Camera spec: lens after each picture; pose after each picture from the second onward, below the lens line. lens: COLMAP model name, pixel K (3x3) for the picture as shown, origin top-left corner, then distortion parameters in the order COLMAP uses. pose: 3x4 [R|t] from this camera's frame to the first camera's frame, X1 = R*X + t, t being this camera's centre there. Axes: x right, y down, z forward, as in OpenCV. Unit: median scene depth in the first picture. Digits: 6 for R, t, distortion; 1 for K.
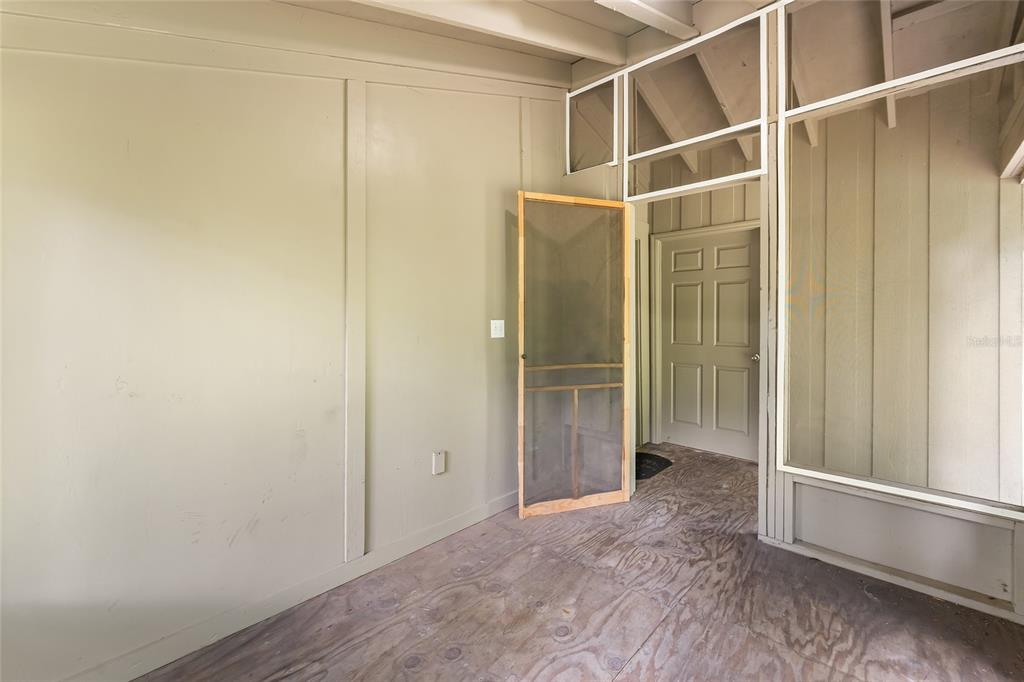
lens RADIAL K [[420.9, 0, 527.3], [0, 420.9, 321.0], [0, 0, 1]] dist [0.000607, -0.000296]
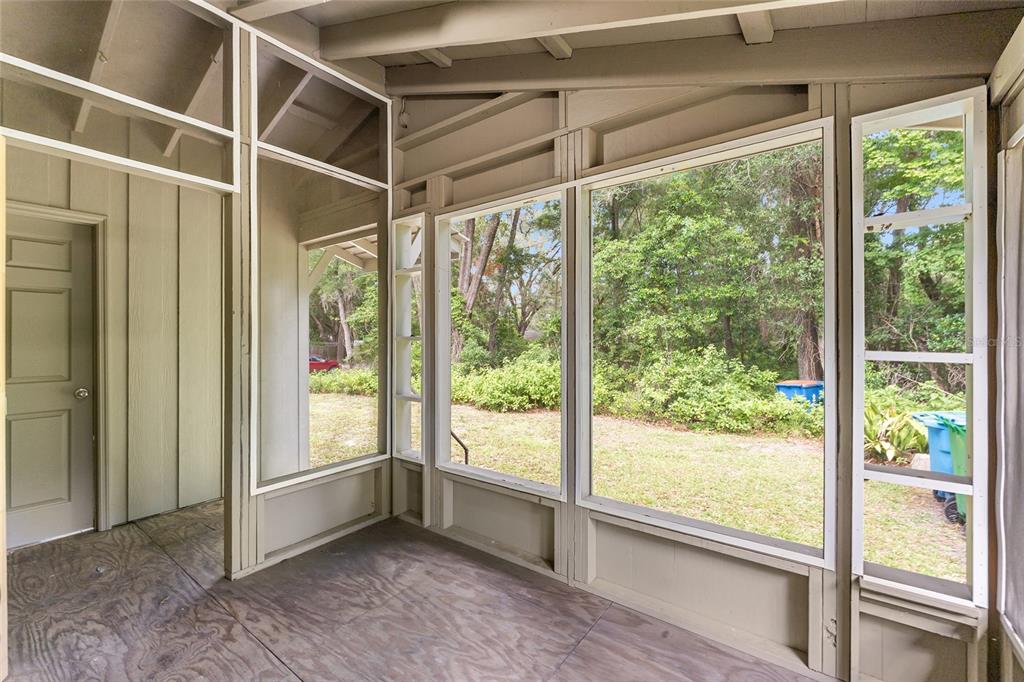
lens RADIAL K [[420.9, 0, 514.4], [0, 420.9, 337.6], [0, 0, 1]] dist [0.000607, -0.000296]
pose [[-0.080165, -0.003603, 0.996775, -0.447833], [0.003132, 0.999988, 0.003867, -0.022740], [-0.996777, 0.003432, -0.080152, 0.461272]]
